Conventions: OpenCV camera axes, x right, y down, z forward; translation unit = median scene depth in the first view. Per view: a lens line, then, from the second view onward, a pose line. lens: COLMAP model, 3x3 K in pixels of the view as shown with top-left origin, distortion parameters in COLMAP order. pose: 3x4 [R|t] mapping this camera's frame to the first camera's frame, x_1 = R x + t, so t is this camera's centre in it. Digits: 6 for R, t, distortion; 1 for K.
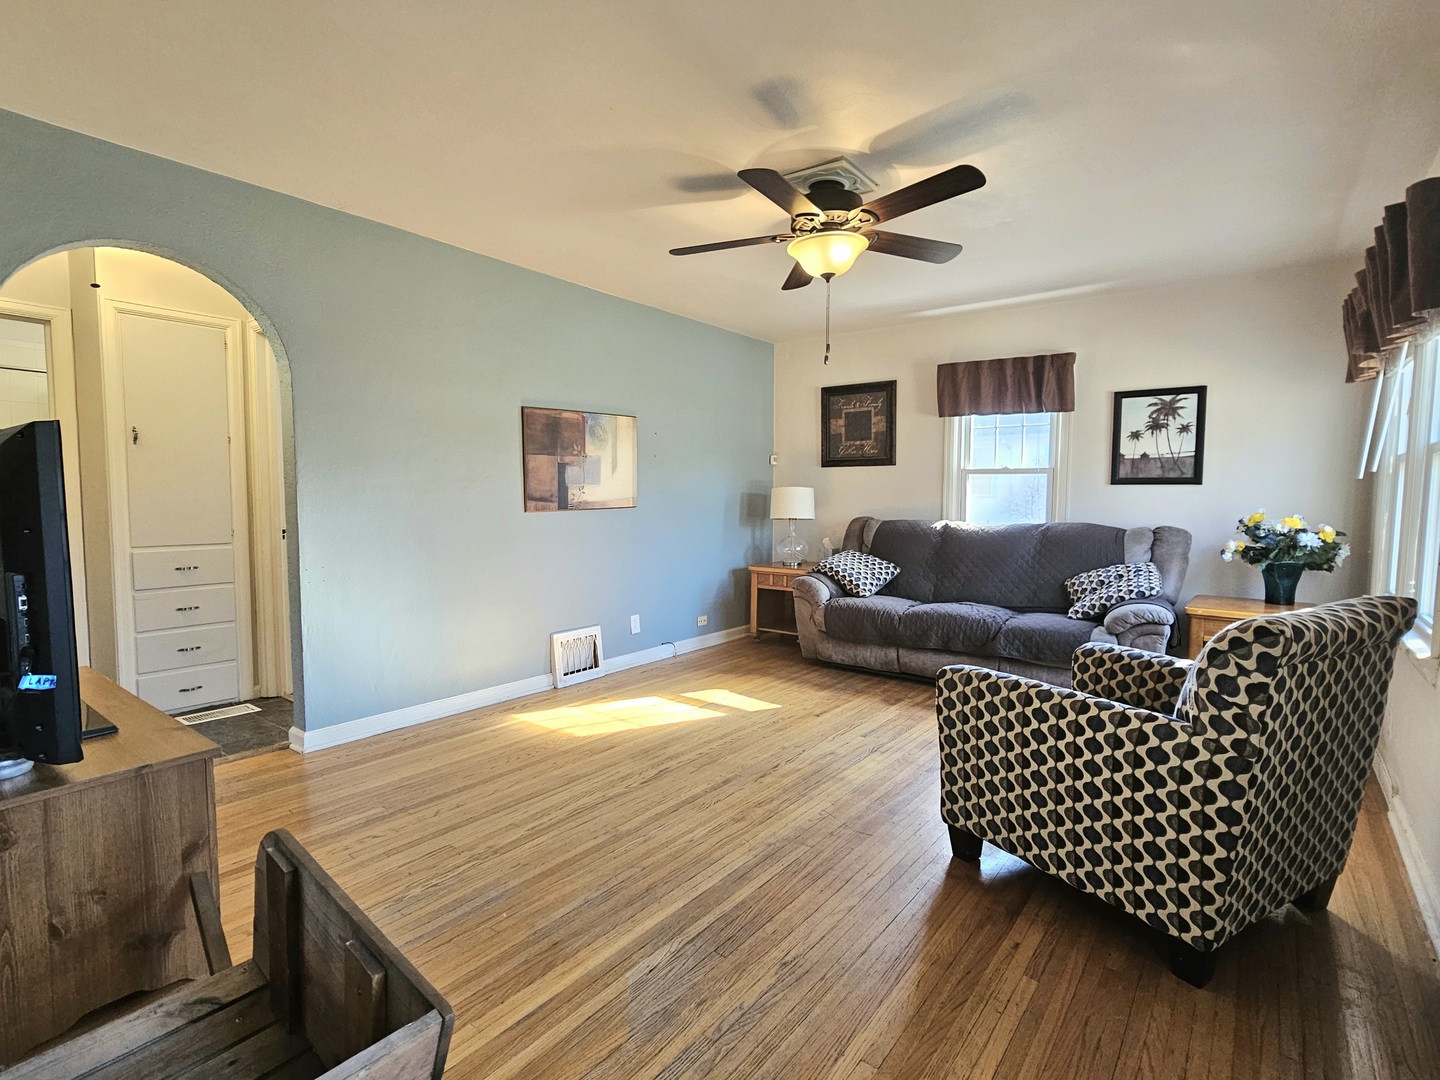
lens RADIAL K [[716.6, 0, 718.1], [0, 716.6, 540.7], [0, 0, 1]] dist [0.009485, 0.000244]
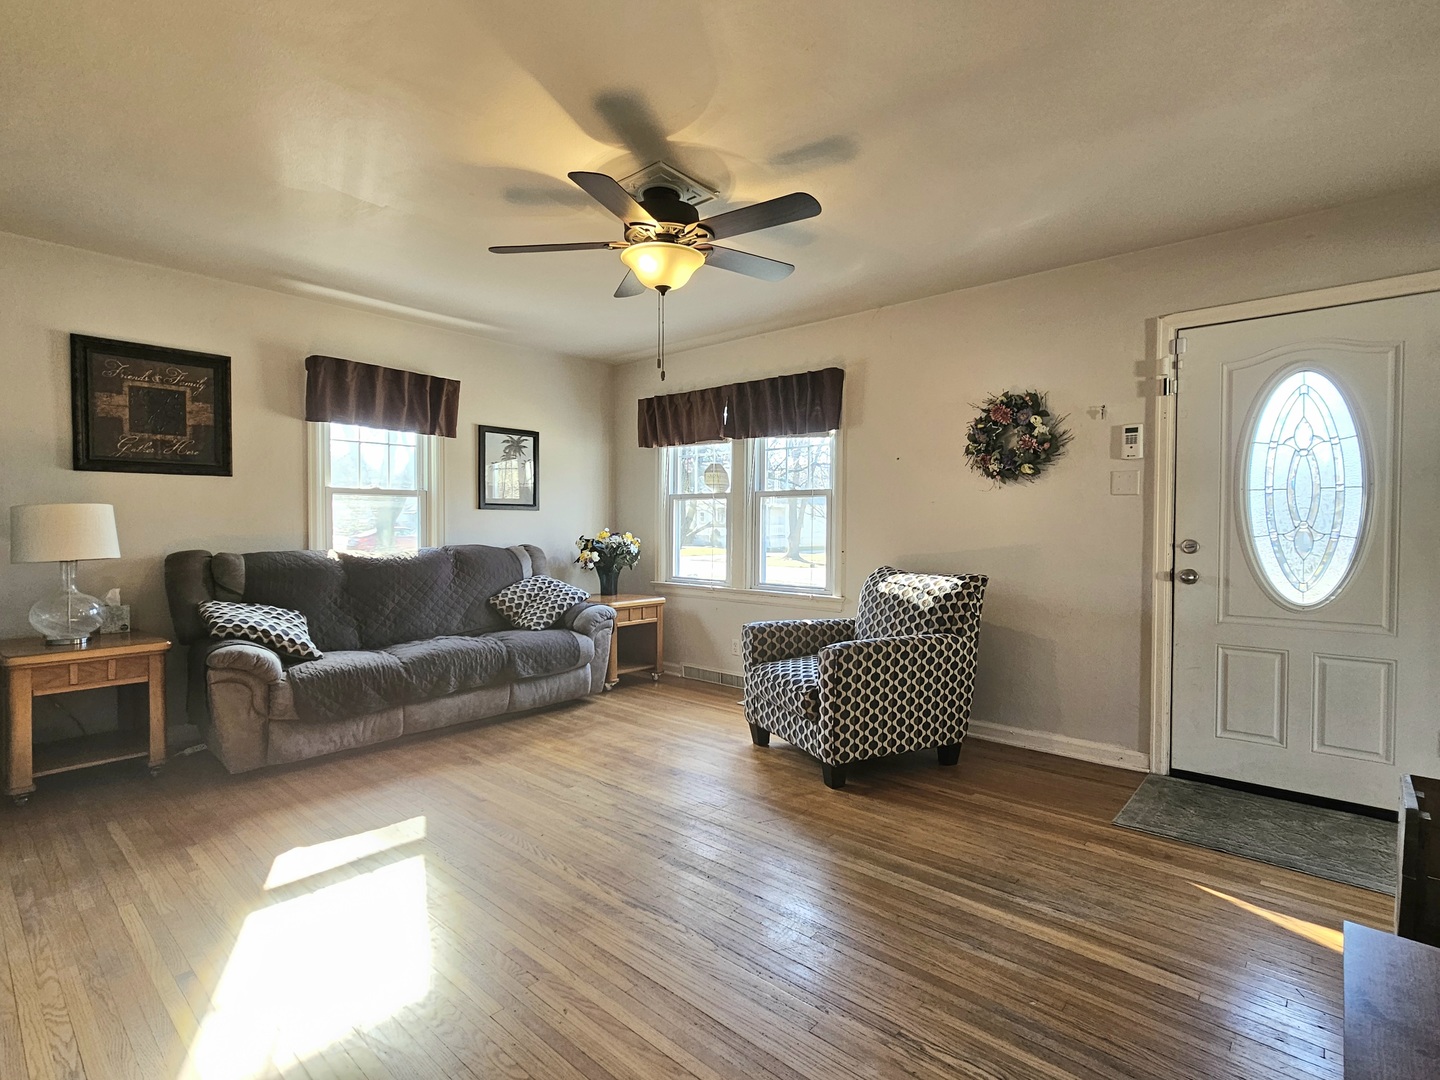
lens RADIAL K [[716.6, 0, 718.1], [0, 716.6, 540.7], [0, 0, 1]] dist [0.009485, 0.000244]
pose [[0.072414, -0.036263, 0.996715, -0.506903], [0.055134, 0.997956, 0.032303, -0.043502], [-0.995850, 0.052614, 0.074266, 0.543320]]
